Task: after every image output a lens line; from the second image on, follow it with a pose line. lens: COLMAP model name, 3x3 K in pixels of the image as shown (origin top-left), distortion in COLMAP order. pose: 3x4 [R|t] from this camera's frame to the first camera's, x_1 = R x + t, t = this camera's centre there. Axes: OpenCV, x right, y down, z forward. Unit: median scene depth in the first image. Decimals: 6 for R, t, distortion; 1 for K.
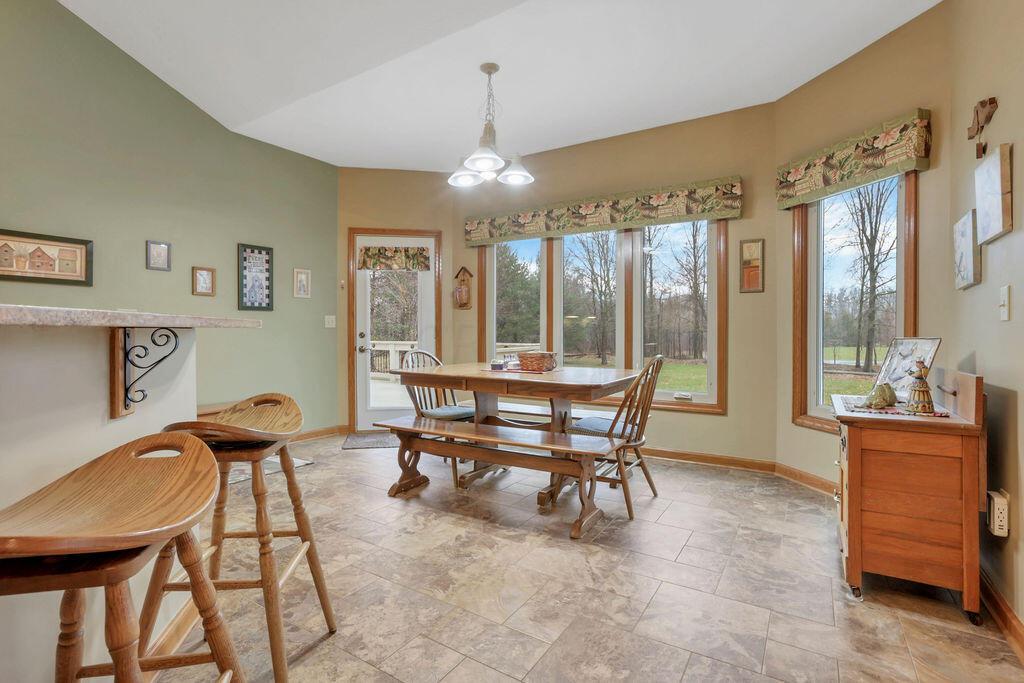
lens RADIAL K [[486.5, 0, 520.1], [0, 486.5, 323.0], [0, 0, 1]] dist [-0.060094, 0.026109]
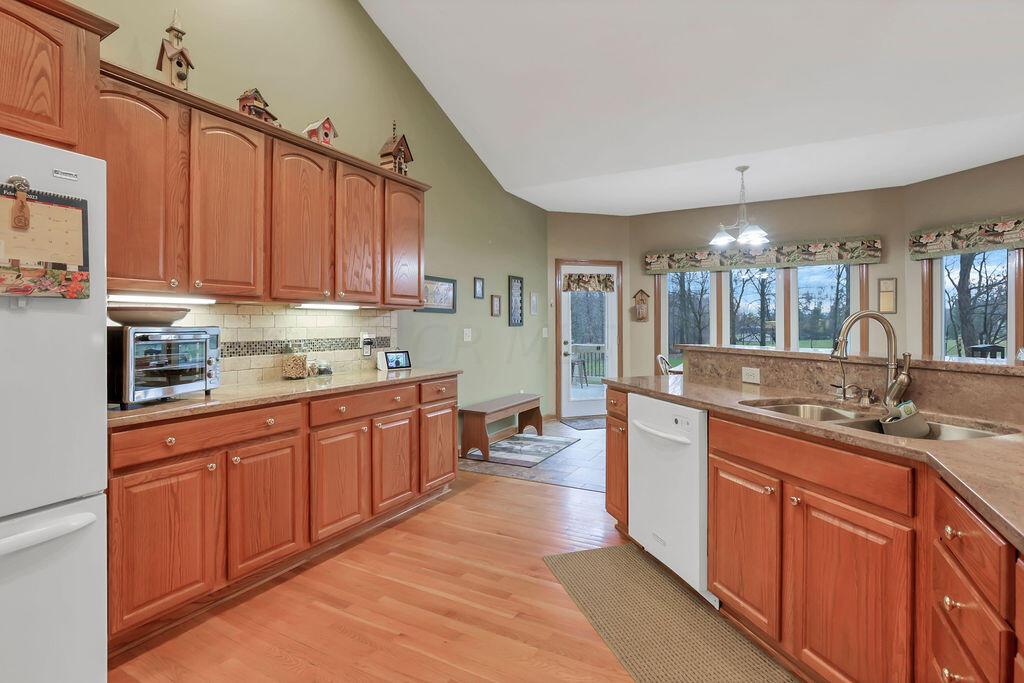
lens RADIAL K [[486.5, 0, 520.1], [0, 486.5, 323.0], [0, 0, 1]] dist [-0.060094, 0.026109]
pose [[0.998352, -0.006040, 0.057074, -0.604073], [0.005567, 0.999949, 0.008447, -0.044381], [-0.057122, -0.008116, 0.998334, -0.328117]]
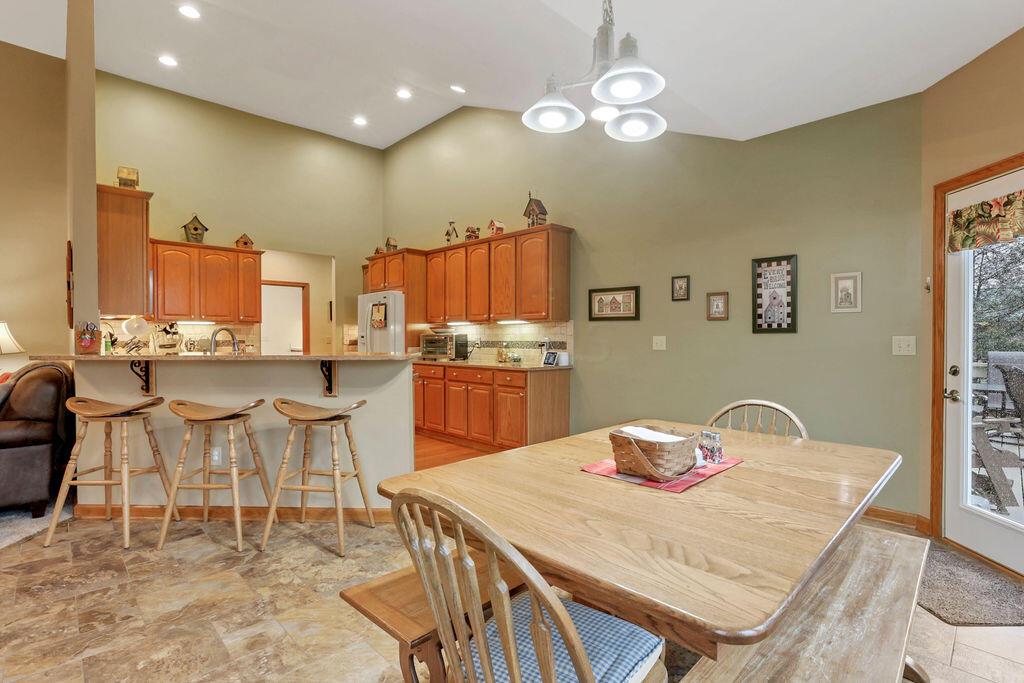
lens RADIAL K [[488.5, 0, 516.0], [0, 488.5, 339.0], [0, 0, 1]] dist [-0.000912, 0.000049]
pose [[-0.236391, 0.010898, -0.971597, 0.396871], [0.019216, 0.999794, 0.006539, -0.029204], [0.971468, -0.017124, -0.236551, 0.742054]]
